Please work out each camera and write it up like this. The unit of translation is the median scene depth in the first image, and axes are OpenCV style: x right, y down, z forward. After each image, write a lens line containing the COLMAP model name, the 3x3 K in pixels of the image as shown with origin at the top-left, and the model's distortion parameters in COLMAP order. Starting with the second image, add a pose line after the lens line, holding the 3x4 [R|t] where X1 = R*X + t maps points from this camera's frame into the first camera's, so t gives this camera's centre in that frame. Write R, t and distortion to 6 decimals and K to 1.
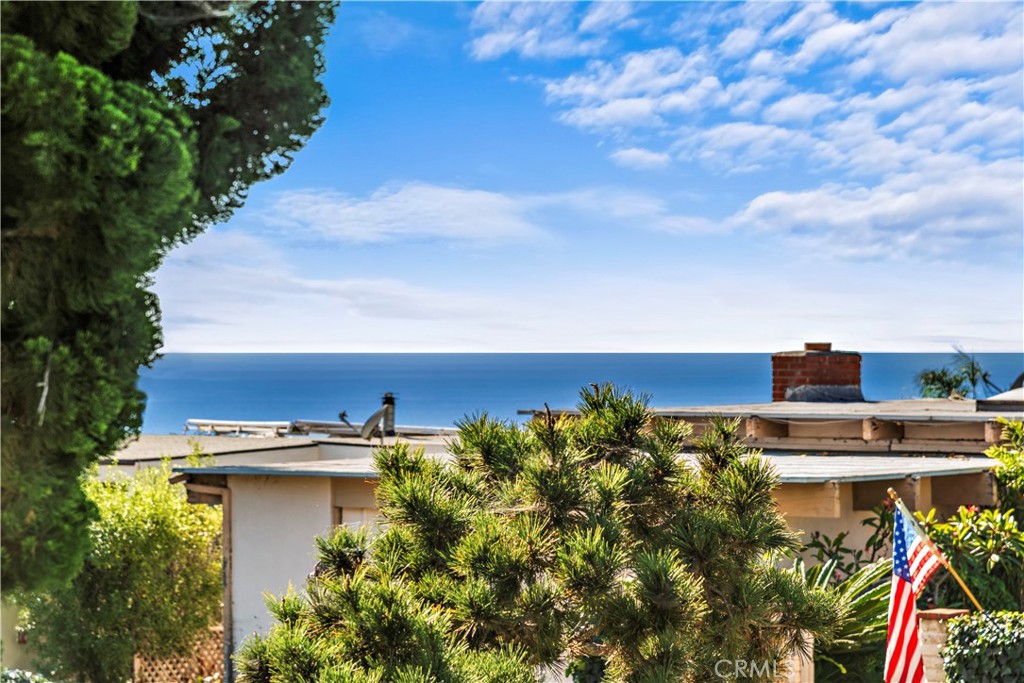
lens RADIAL K [[3462.2, 0, 512.1], [0, 3462.2, 341.2], [0, 0, 1]] dist [0.007604, 0.000000]
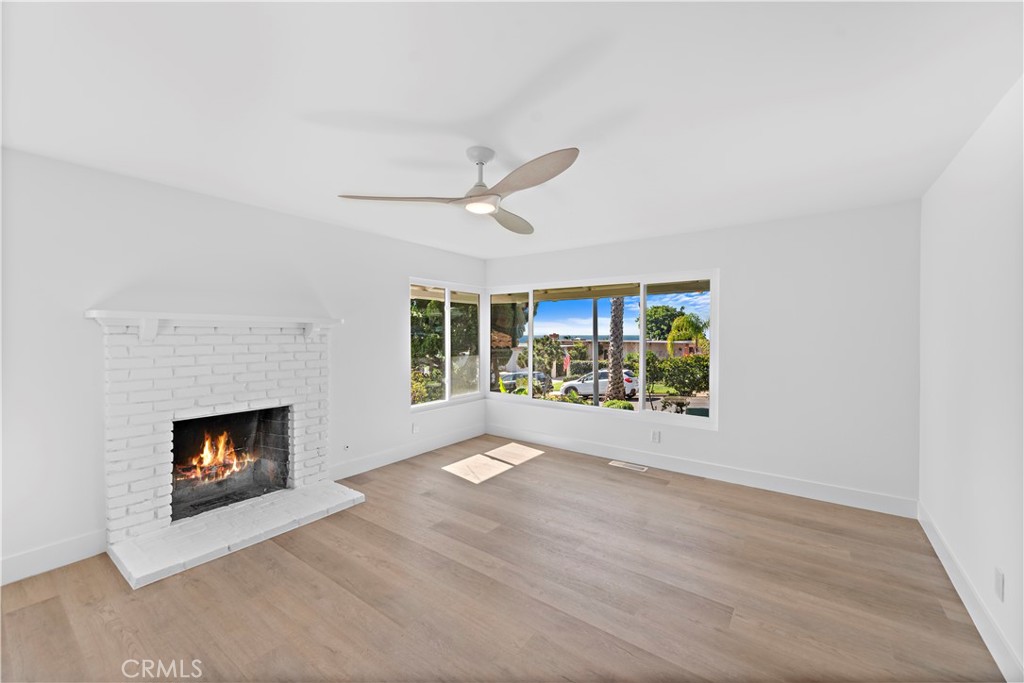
lens RADIAL K [[402.8, 0, 516.6], [0, 402.8, 339.7], [0, 0, 1]] dist [0.013664, -0.003372]
pose [[0.999957, 0.008165, 0.004389, -0.084970], [-0.008231, 0.999850, 0.015218, 0.010053], [-0.004264, -0.015254, 0.999875, -0.388122]]
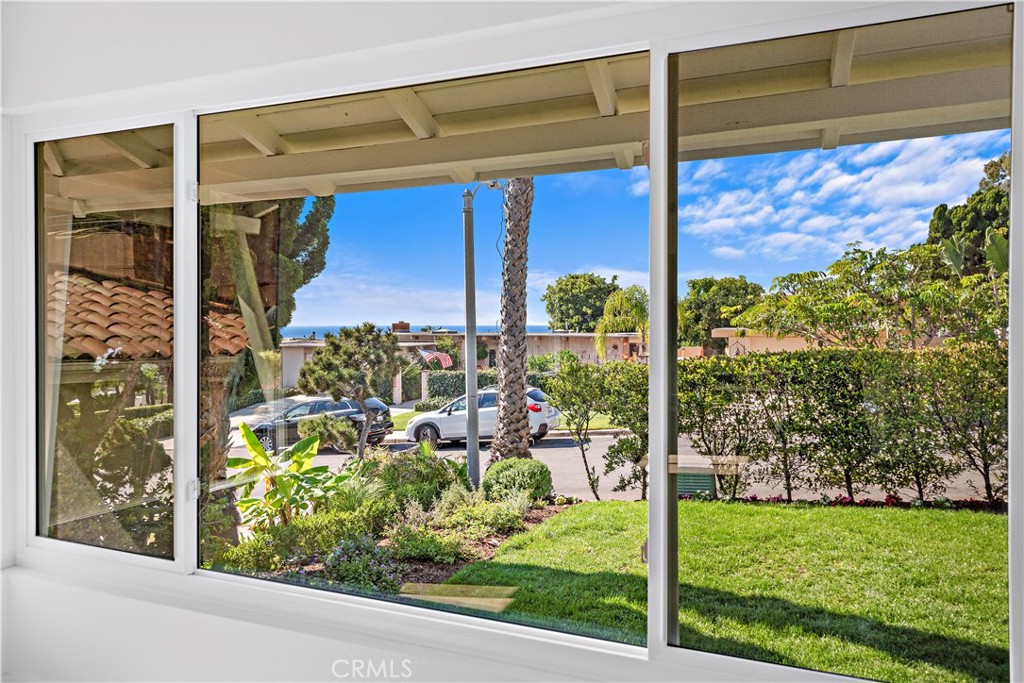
lens RADIAL K [[678.0, 0, 514.7], [0, 678.0, 342.2], [0, 0, 1]] dist [0.012719, -0.000814]
pose [[0.967275, -0.004757, 0.253684, -0.021531], [-0.002162, 0.999633, 0.026987, 0.017279], [-0.253720, -0.026653, 0.966911, -0.103770]]
